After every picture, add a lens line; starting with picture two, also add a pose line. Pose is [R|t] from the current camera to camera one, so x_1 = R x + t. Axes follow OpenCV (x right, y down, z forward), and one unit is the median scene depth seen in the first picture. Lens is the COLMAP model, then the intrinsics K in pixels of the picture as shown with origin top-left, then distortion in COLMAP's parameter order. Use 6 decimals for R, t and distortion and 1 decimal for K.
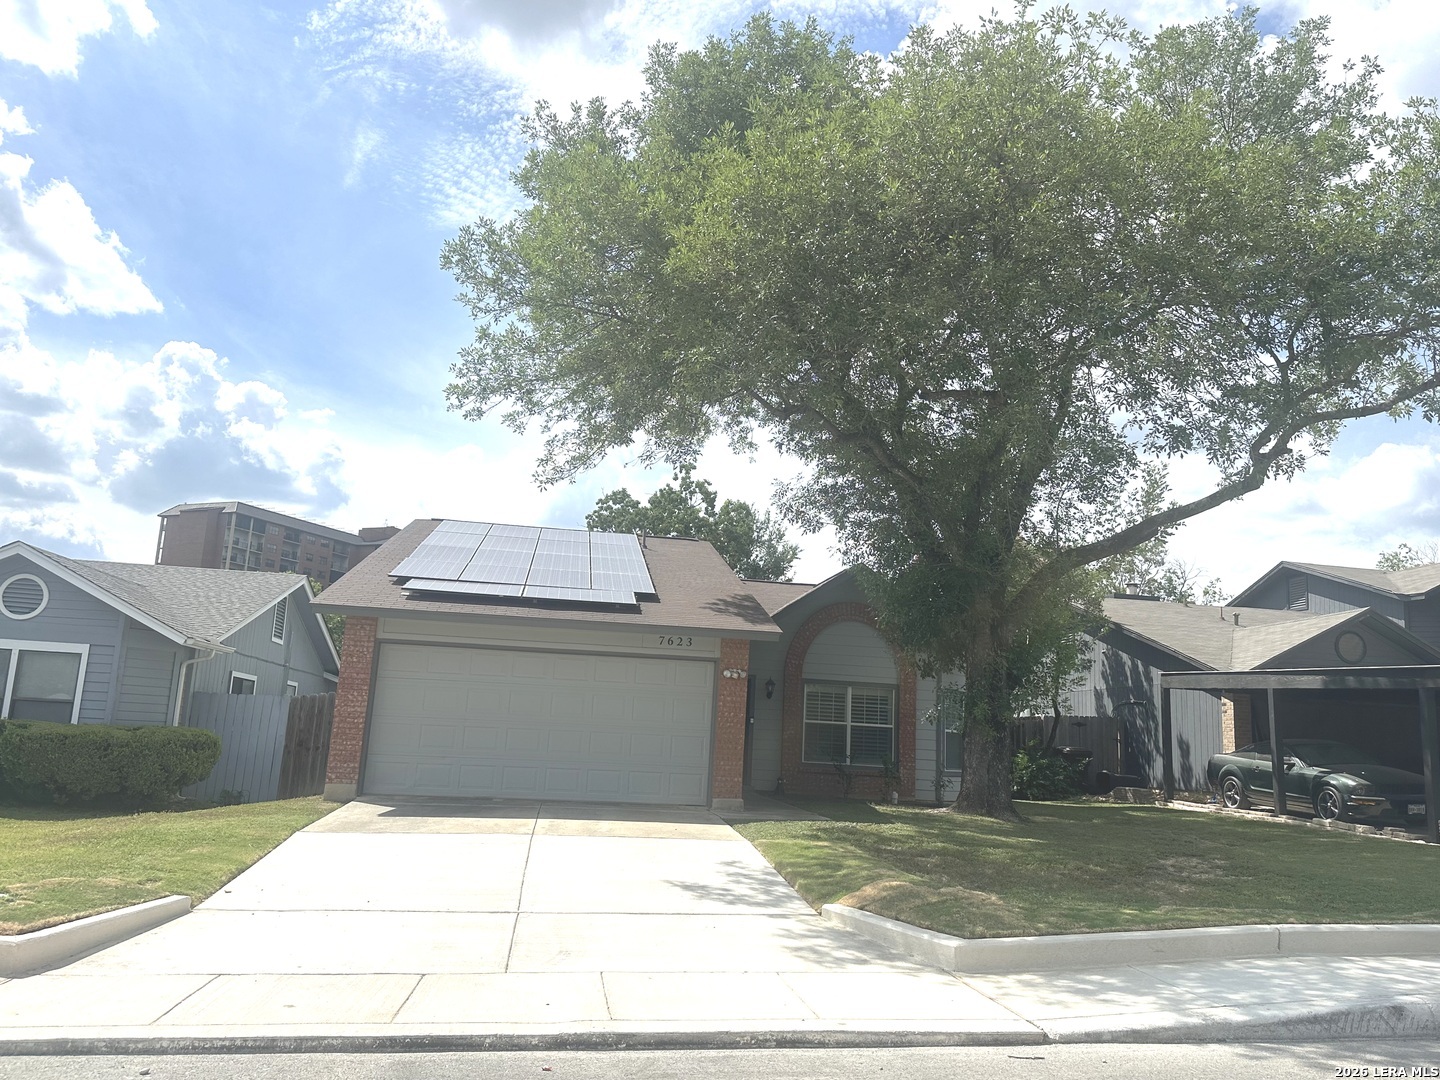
lens RADIAL K [[1050.3, 0, 720.0], [0, 1050.3, 540.0], [0, 0, 1]] dist [0.196567, -0.315014]
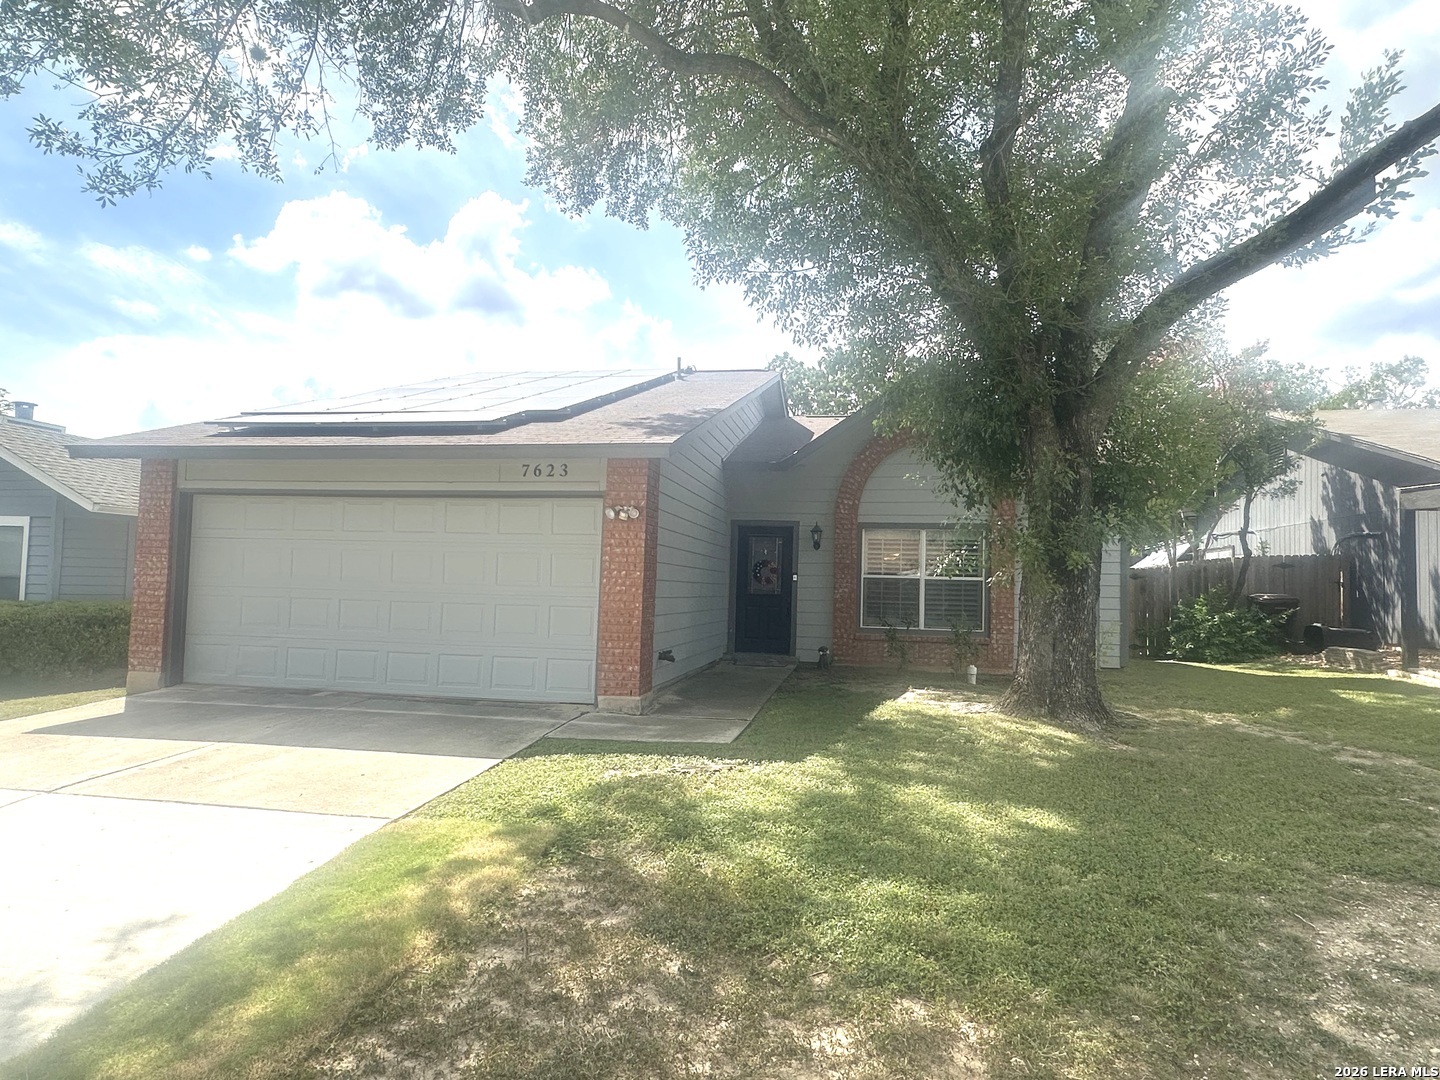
lens RADIAL K [[840.9, 0, 720.0], [0, 840.9, 540.0], [0, 0, 1]] dist [-0.004826, -0.002721]
pose [[0.949793, -0.043751, -0.309805, 0.154423], [0.082123, 0.990318, 0.111916, 0.059721], [0.301909, -0.131739, 0.944191, 0.346139]]
